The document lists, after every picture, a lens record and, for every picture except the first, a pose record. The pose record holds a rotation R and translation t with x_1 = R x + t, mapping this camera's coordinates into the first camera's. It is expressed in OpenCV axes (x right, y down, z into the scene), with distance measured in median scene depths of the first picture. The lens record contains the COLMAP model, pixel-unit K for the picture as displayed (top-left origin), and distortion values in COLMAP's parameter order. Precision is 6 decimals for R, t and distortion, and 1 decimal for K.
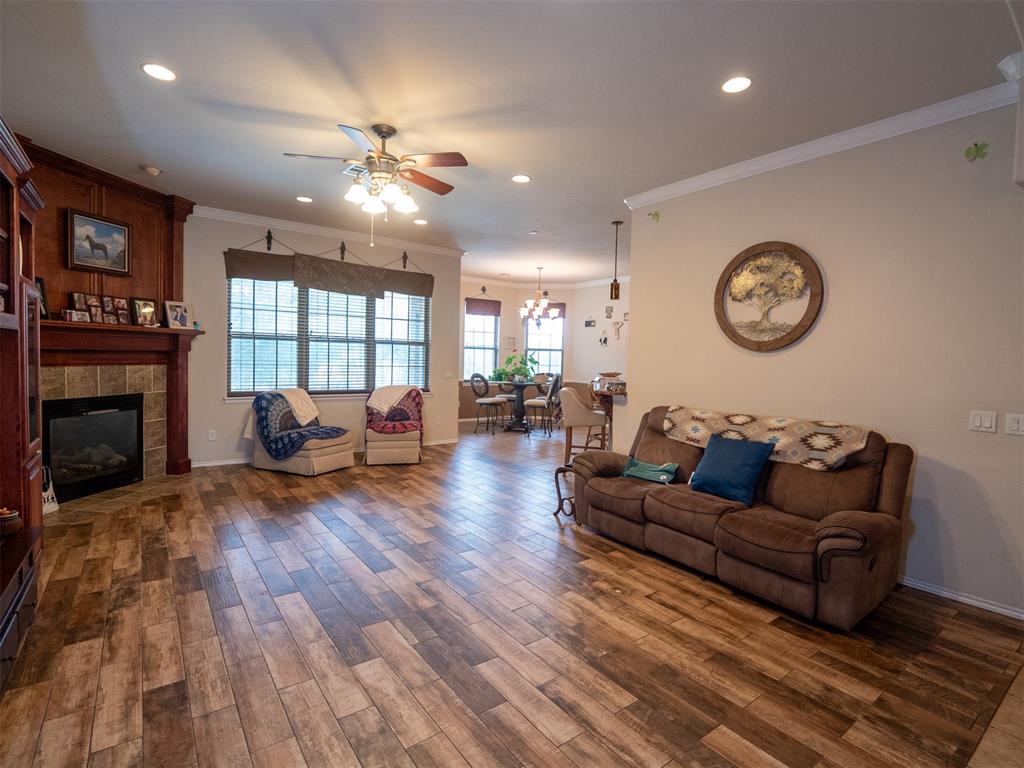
lens RADIAL K [[510.7, 0, 525.8], [0, 510.7, 375.1], [0, 0, 1]] dist [-0.008621, -0.000211]
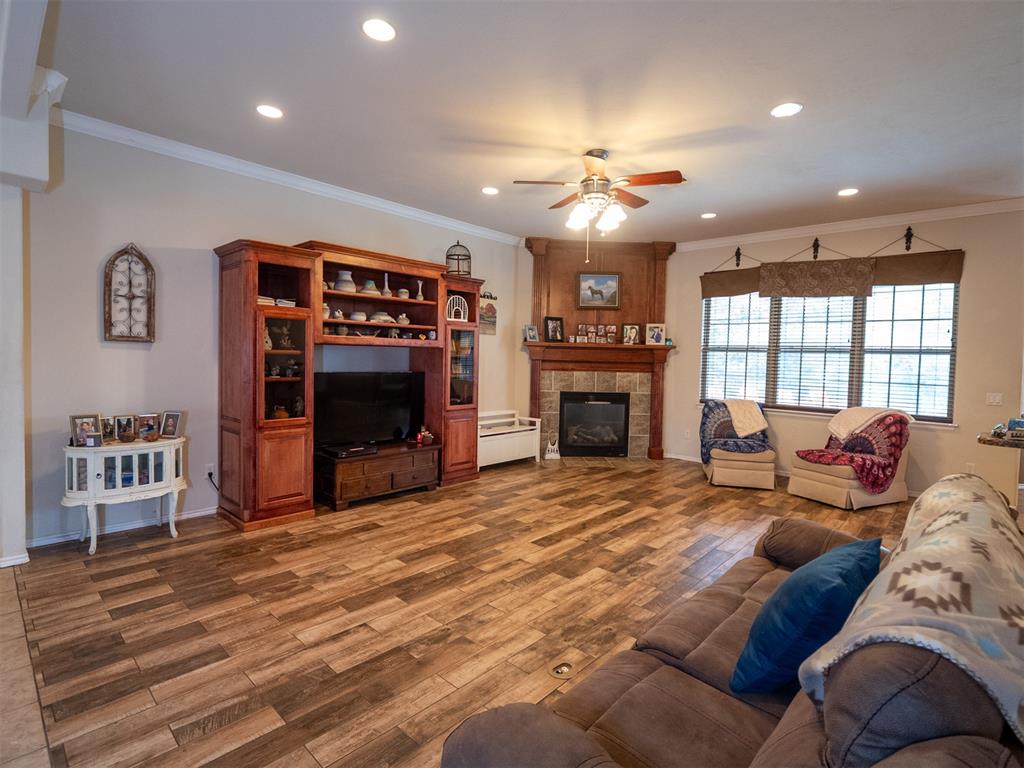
lens RADIAL K [[510.7, 0, 525.8], [0, 510.7, 375.1], [0, 0, 1]] dist [-0.008621, -0.000211]
pose [[0.181448, 0.014975, -0.983287, 0.579967], [-0.055612, 0.998440, 0.004943, -0.003980], [0.981827, 0.053786, 0.181997, 0.507349]]
